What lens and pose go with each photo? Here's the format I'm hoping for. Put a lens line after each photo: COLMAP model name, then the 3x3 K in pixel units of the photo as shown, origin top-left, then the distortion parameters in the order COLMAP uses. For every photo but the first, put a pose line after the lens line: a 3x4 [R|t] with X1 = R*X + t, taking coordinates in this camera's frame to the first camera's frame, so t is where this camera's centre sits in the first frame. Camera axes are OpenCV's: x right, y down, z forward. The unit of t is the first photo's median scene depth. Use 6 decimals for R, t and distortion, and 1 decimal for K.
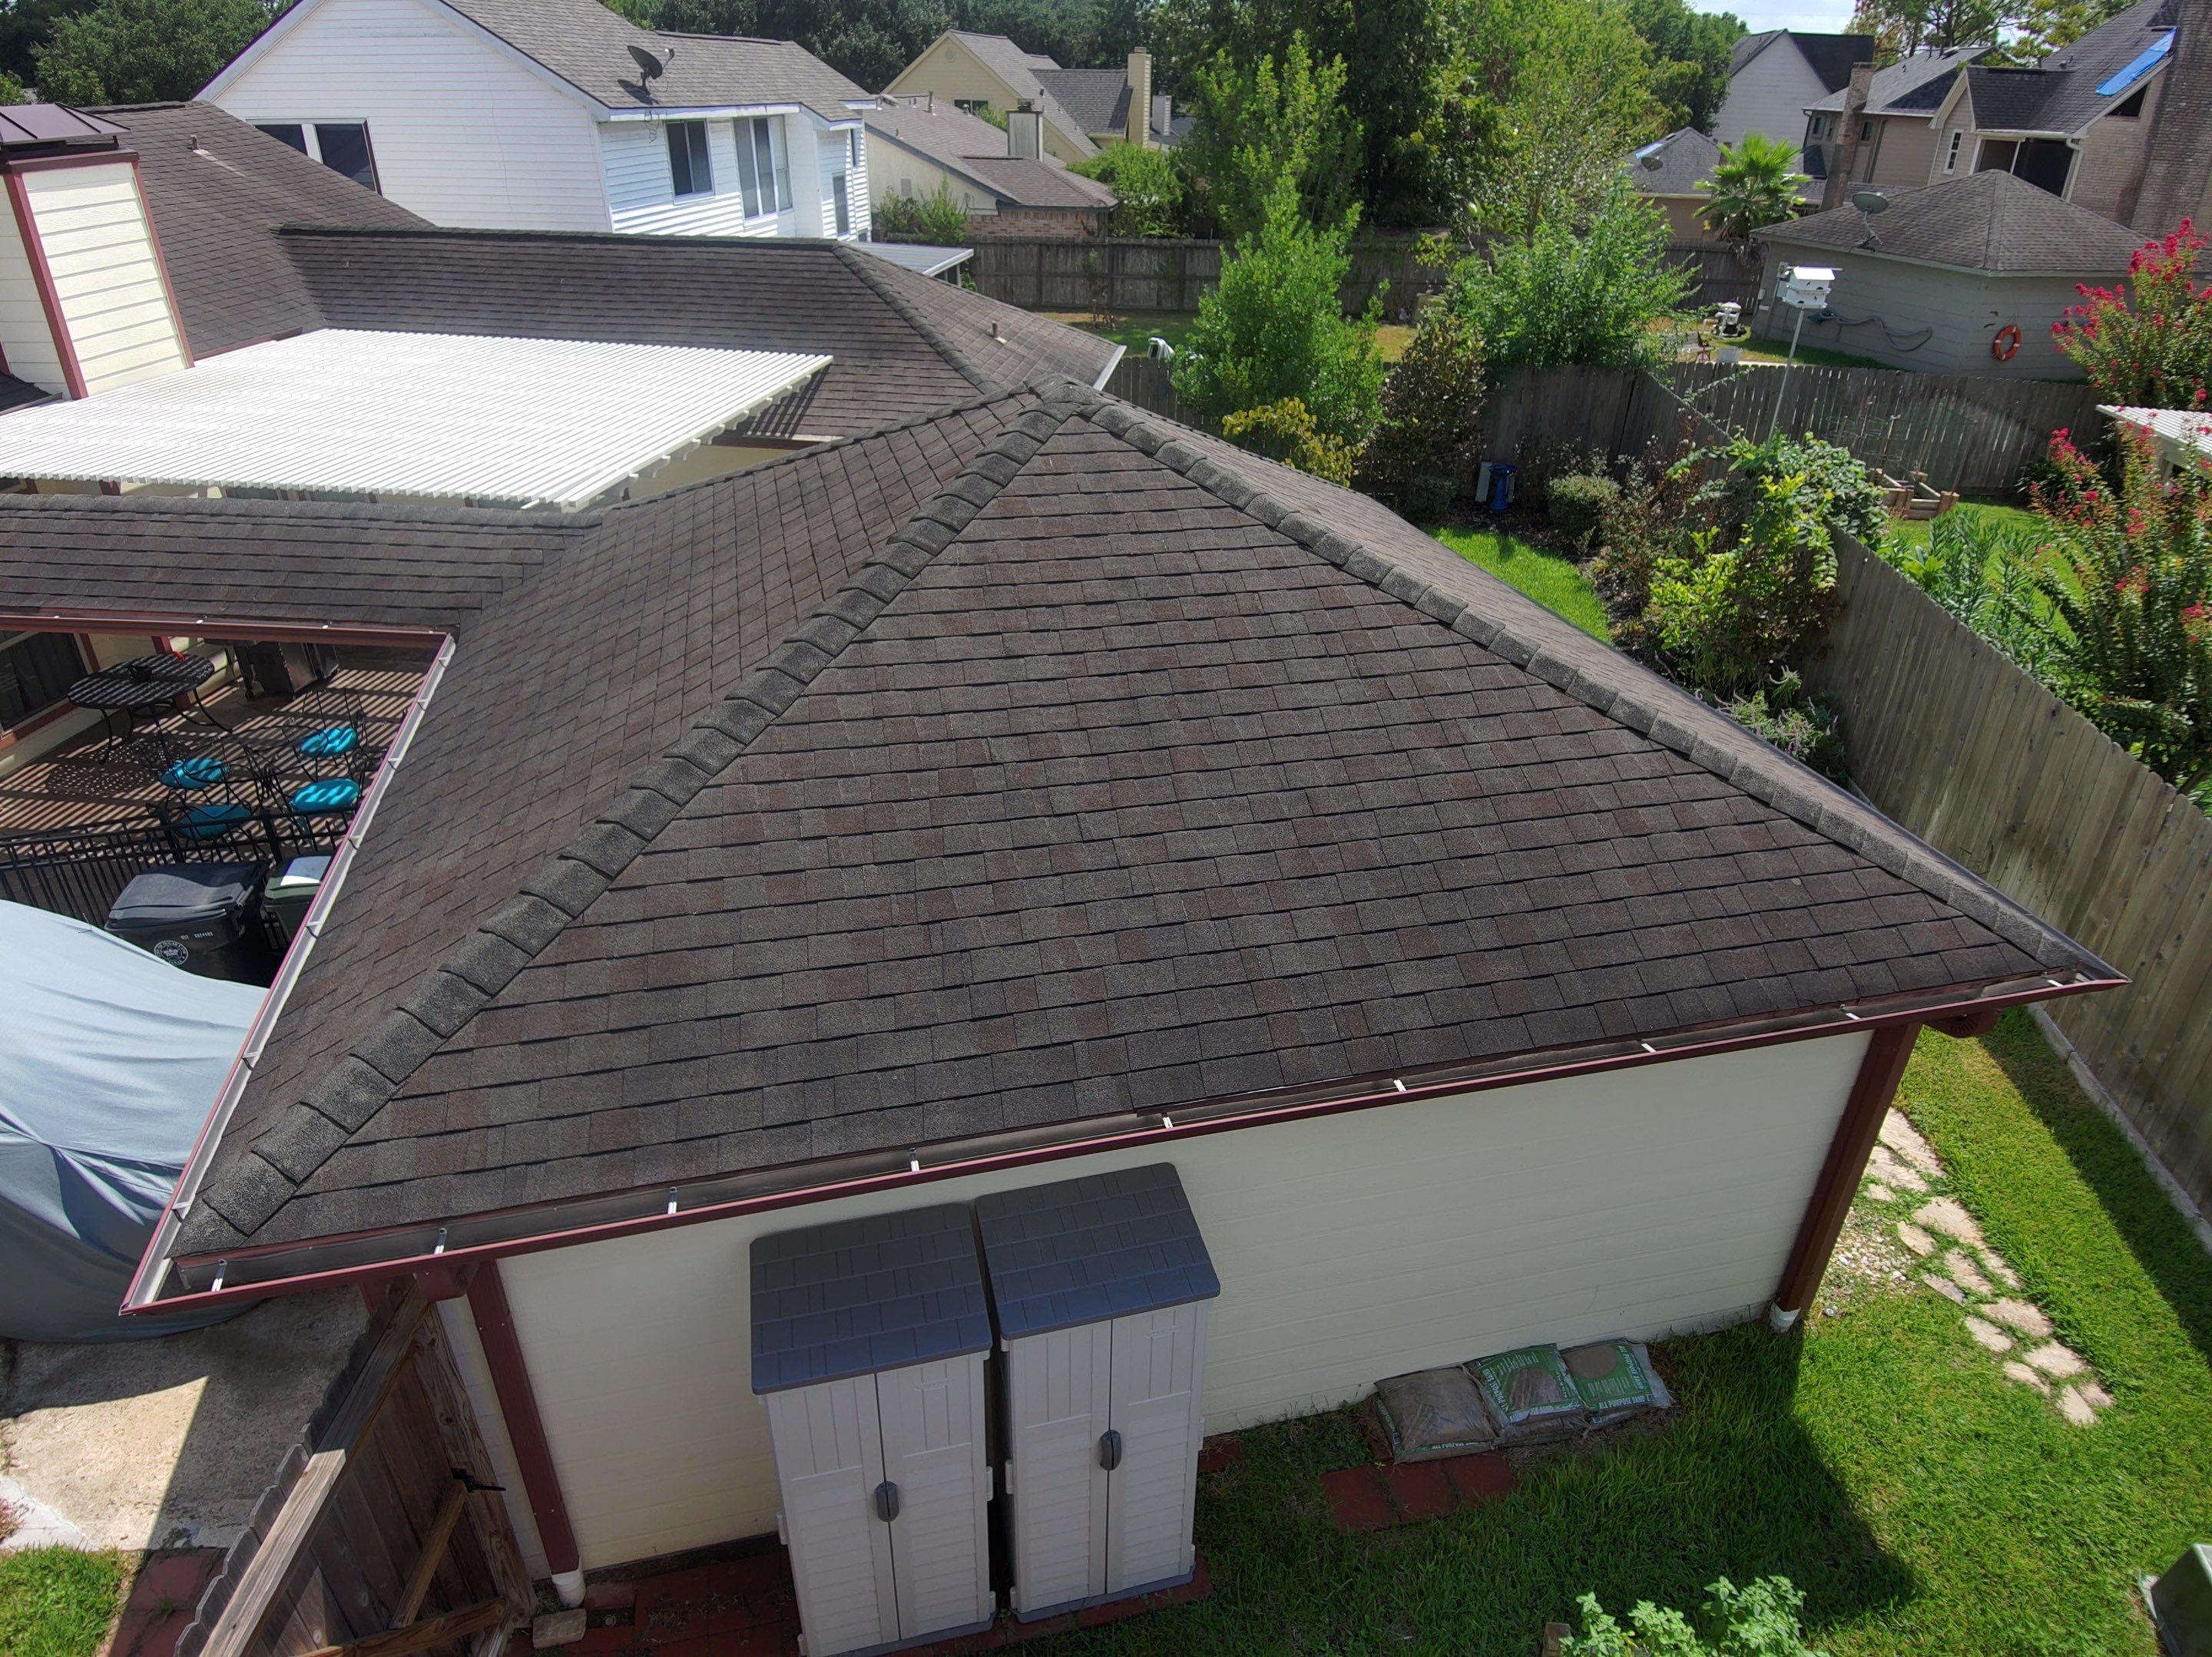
lens RADIAL K [[1315.6, 0, 1106.0], [0, 1315.6, 828.5], [0, 0, 1]] dist [0.058889, -0.077747]
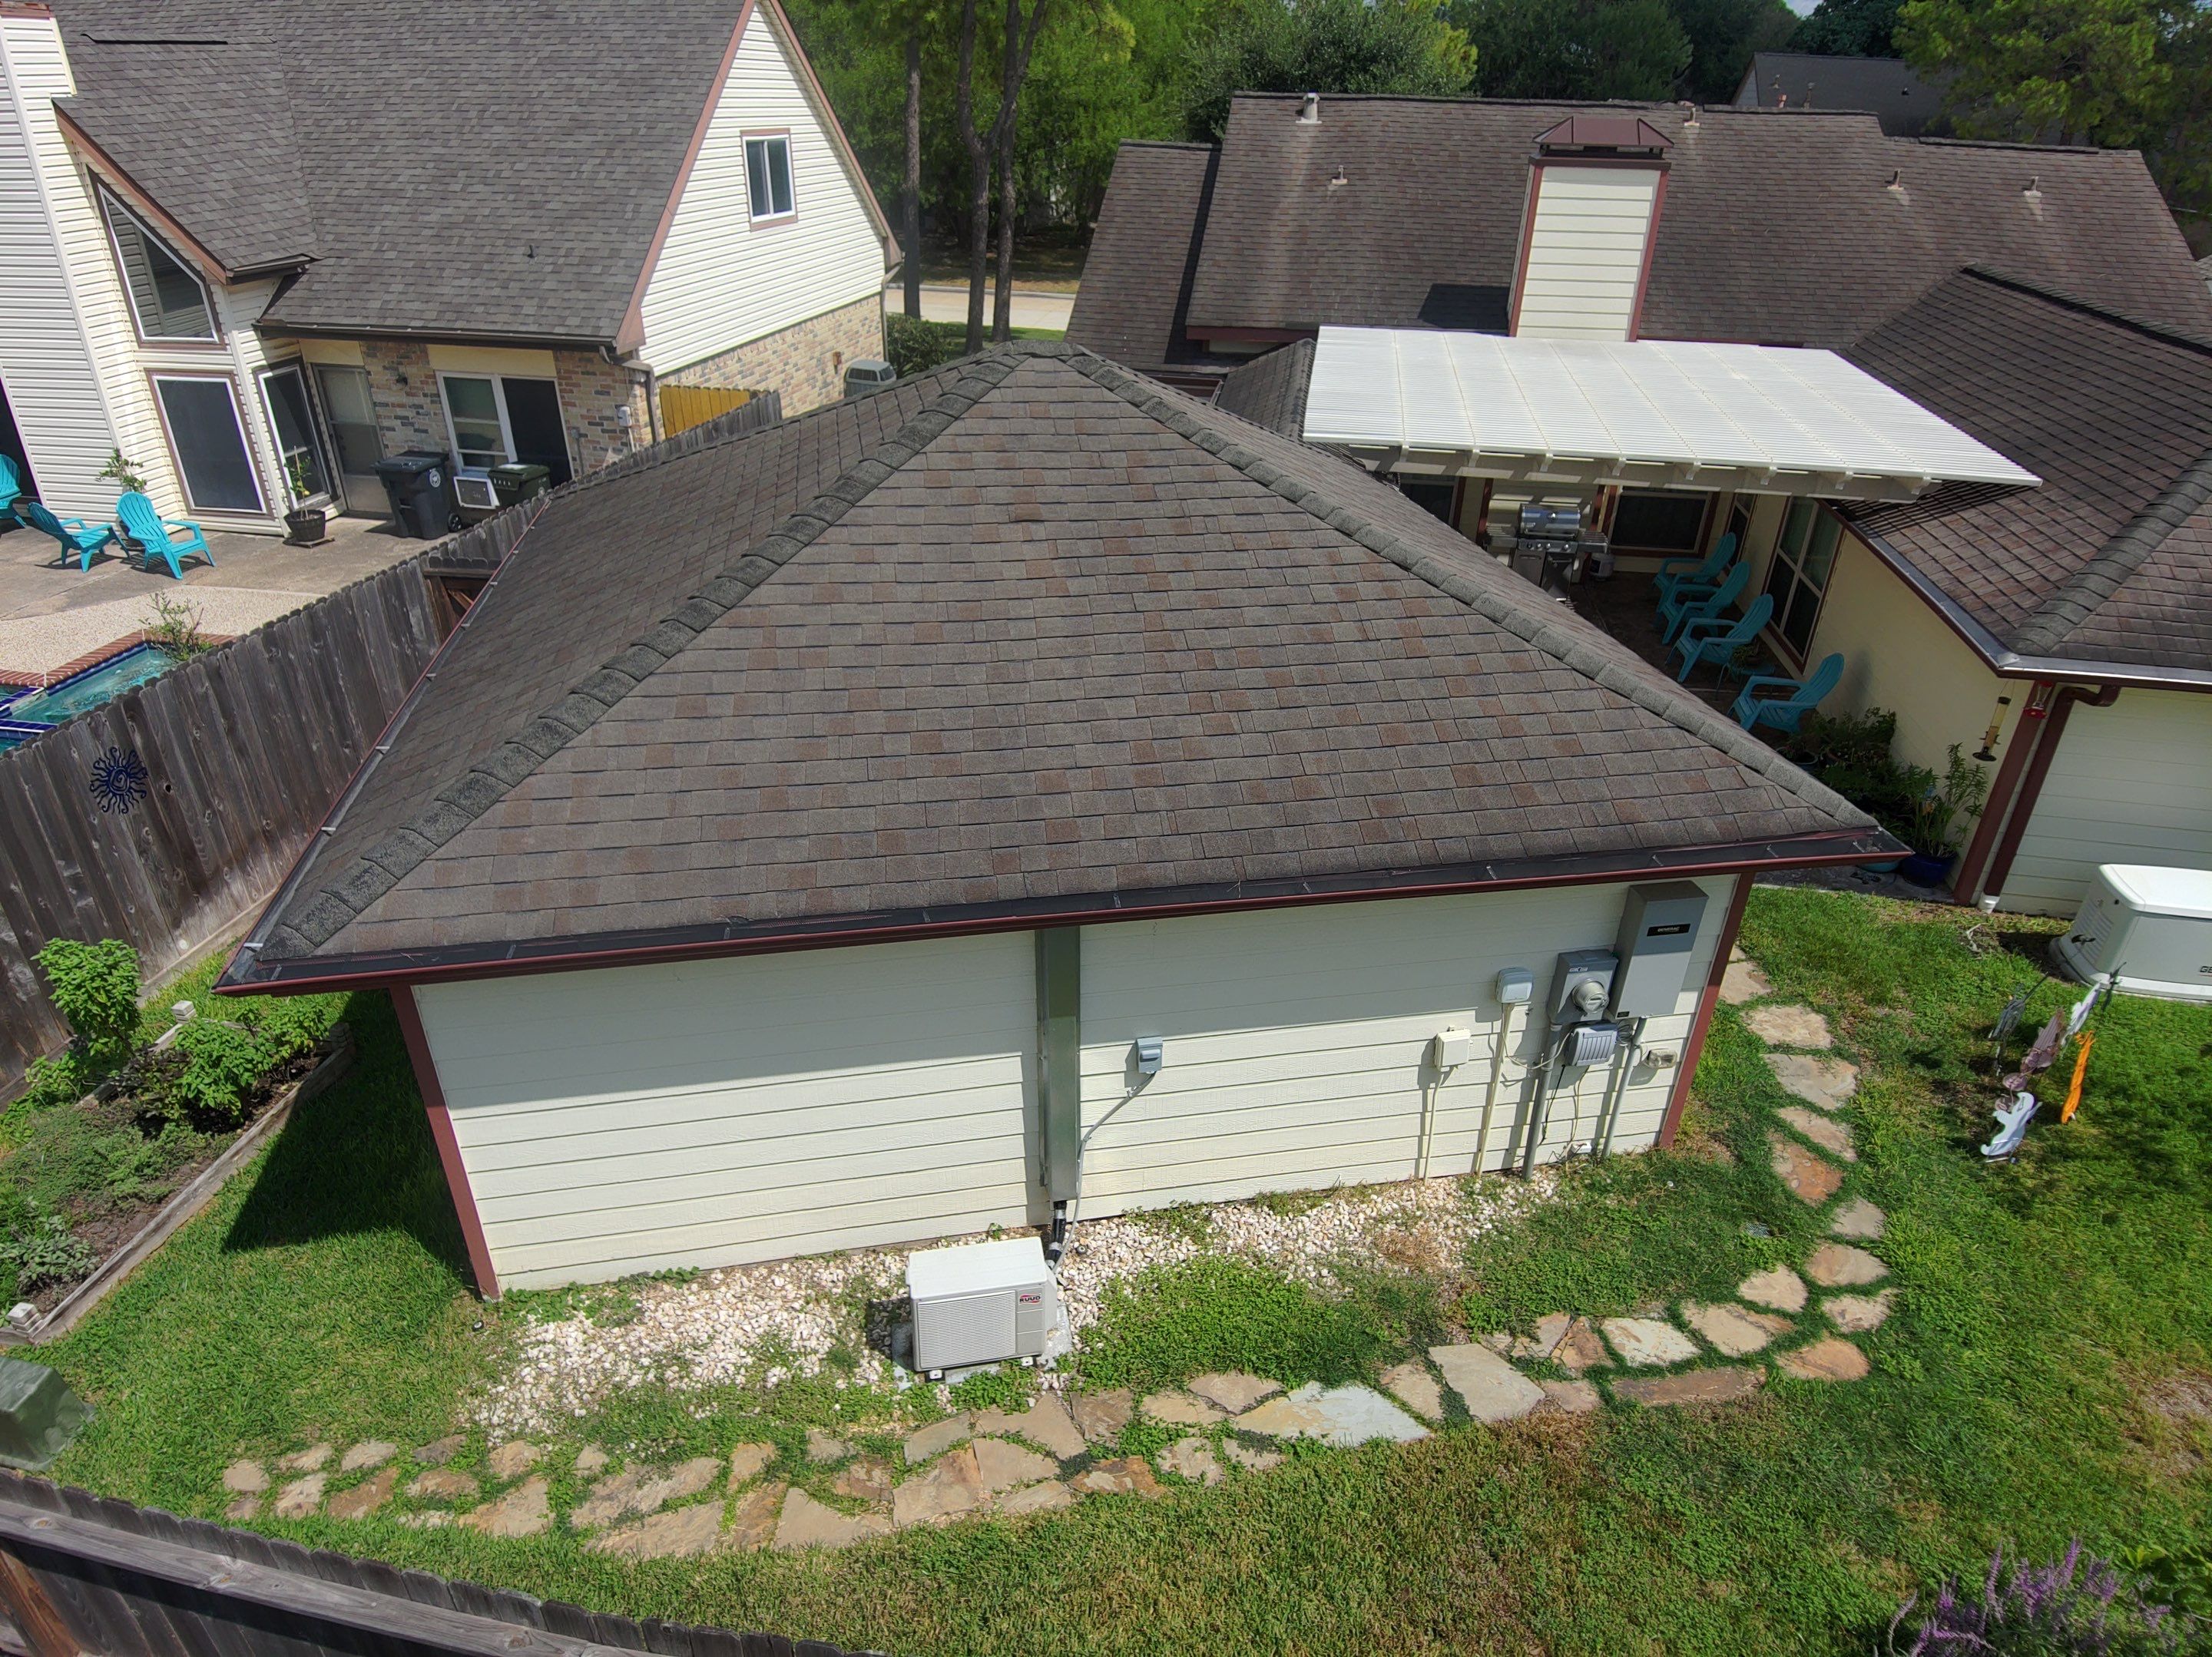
lens RADIAL K [[1315.6, 0, 1106.0], [0, 1315.6, 828.5], [0, 0, 1]] dist [0.058889, -0.077747]
pose [[-0.068755, 0.463849, -0.883242, 0.603844], [-0.502555, 0.748696, 0.432310, -0.276958], [0.861807, 0.473601, 0.181633, 0.527802]]
